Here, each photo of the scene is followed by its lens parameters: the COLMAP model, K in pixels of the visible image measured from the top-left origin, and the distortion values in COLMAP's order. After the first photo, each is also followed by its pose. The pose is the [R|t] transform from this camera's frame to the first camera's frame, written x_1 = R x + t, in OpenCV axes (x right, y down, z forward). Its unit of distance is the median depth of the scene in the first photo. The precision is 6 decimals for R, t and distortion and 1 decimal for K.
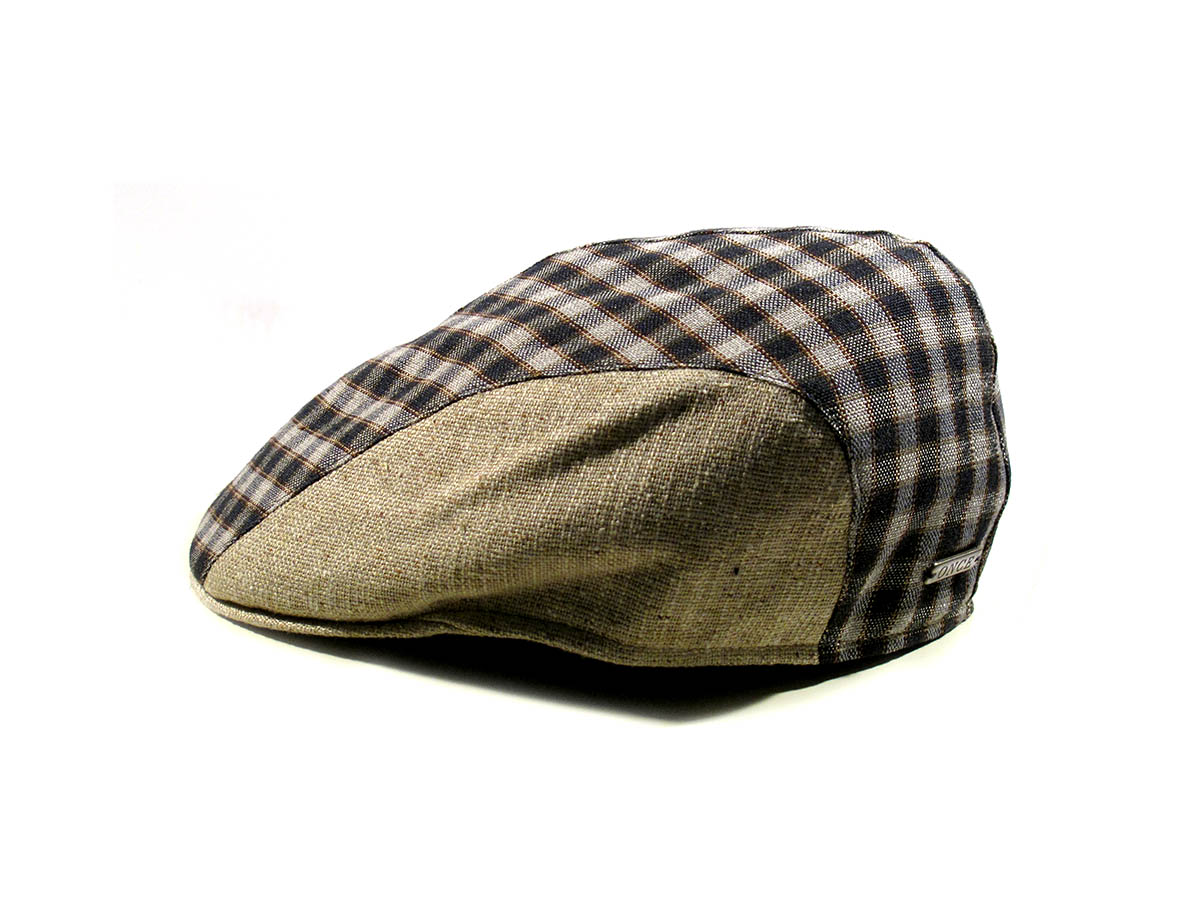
lens RADIAL K [[2231.8, 0, 599.9], [0, 2231.8, 449.0], [0, 0, 1]] dist [0.013646, 0.000000]
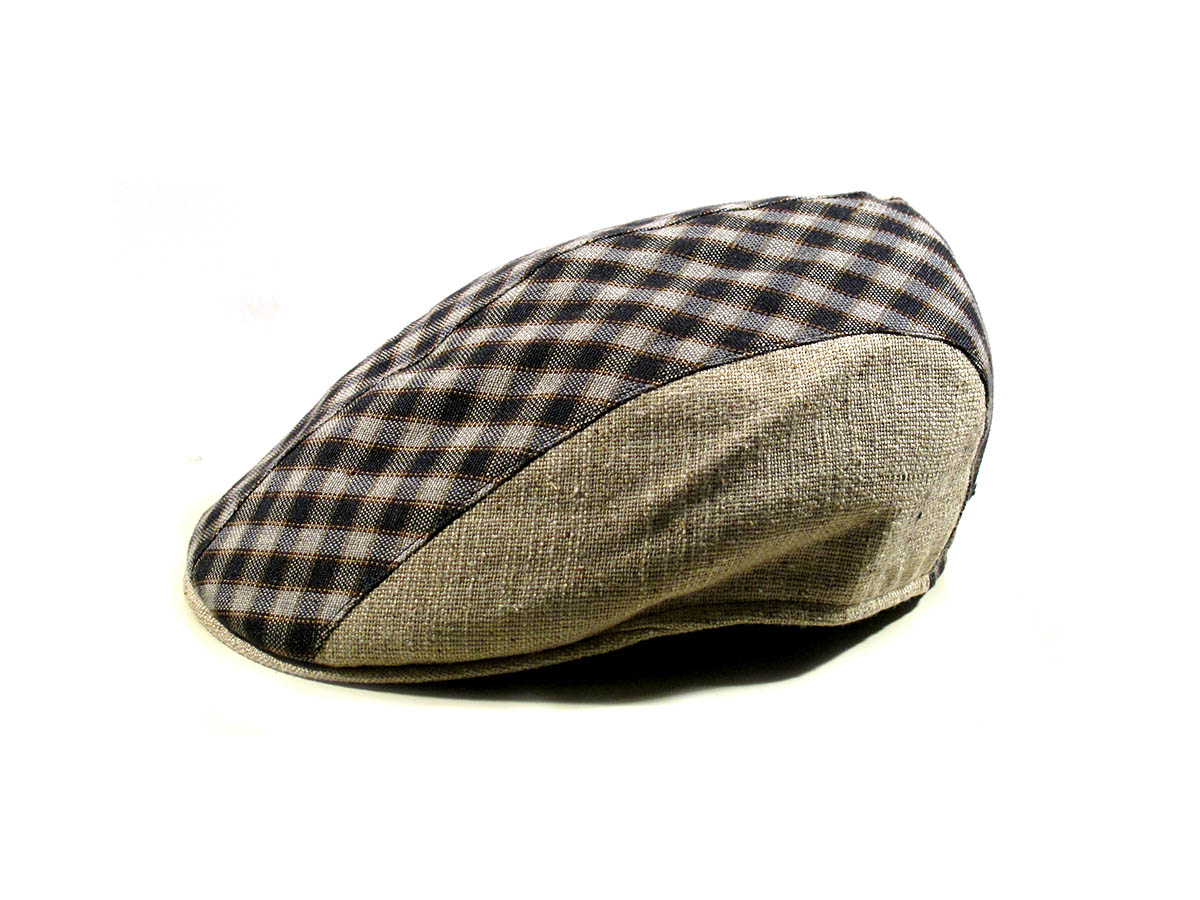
lens RADIAL K [[2231.8, 0, 600.4], [0, 2231.8, 449.4], [0, 0, 1]] dist [0.013646, 0.000000]
pose [[0.845849, -0.178507, 0.502667, -0.585629], [0.174776, 0.983070, 0.055008, -0.060189], [-0.503976, 0.041326, 0.862728, 0.149755]]
